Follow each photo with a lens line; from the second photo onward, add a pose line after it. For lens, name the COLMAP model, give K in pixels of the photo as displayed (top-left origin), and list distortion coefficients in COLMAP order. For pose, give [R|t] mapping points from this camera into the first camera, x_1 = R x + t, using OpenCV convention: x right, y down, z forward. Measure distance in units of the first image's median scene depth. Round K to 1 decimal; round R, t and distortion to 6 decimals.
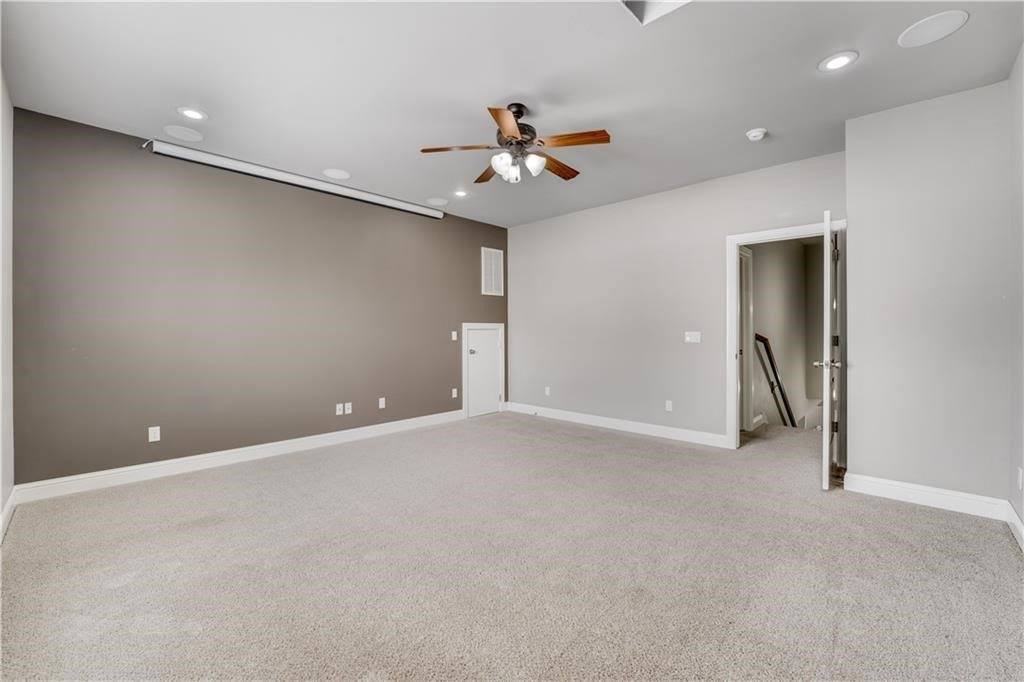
lens RADIAL K [[413.3, 0, 515.6], [0, 413.3, 338.8], [0, 0, 1]] dist [-0.020080, 0.003346]
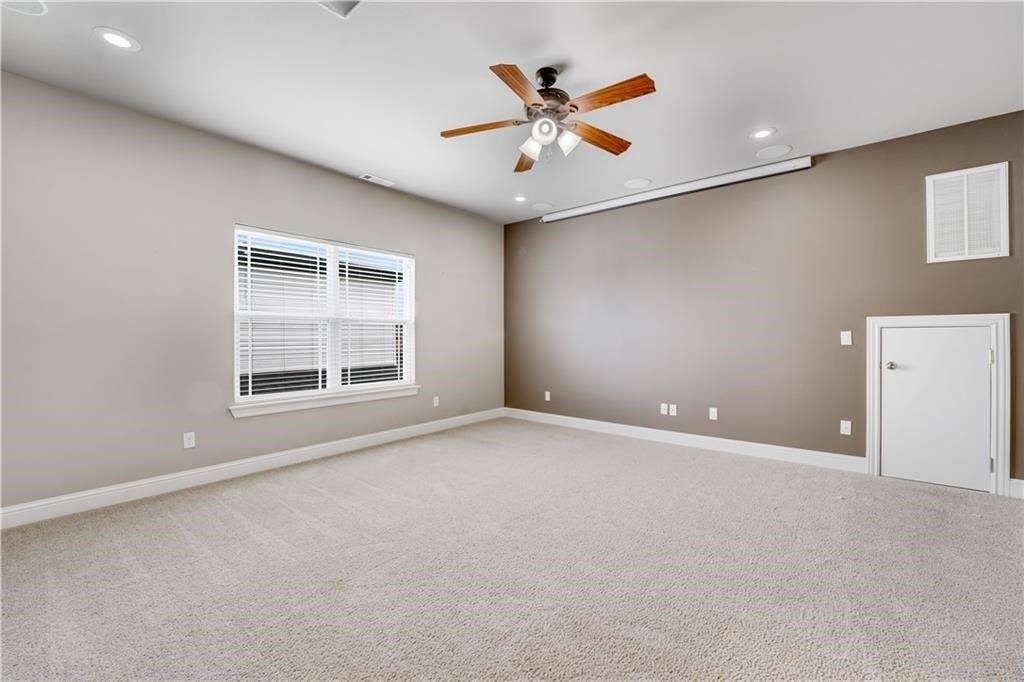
lens RADIAL K [[413.3, 0, 515.6], [0, 413.3, 338.8], [0, 0, 1]] dist [-0.020080, 0.003346]
pose [[0.081846, 0.017011, -0.996500, 0.455549], [-0.008272, 0.999831, 0.016388, -0.012474], [0.996611, 0.006902, 0.081973, 0.454199]]
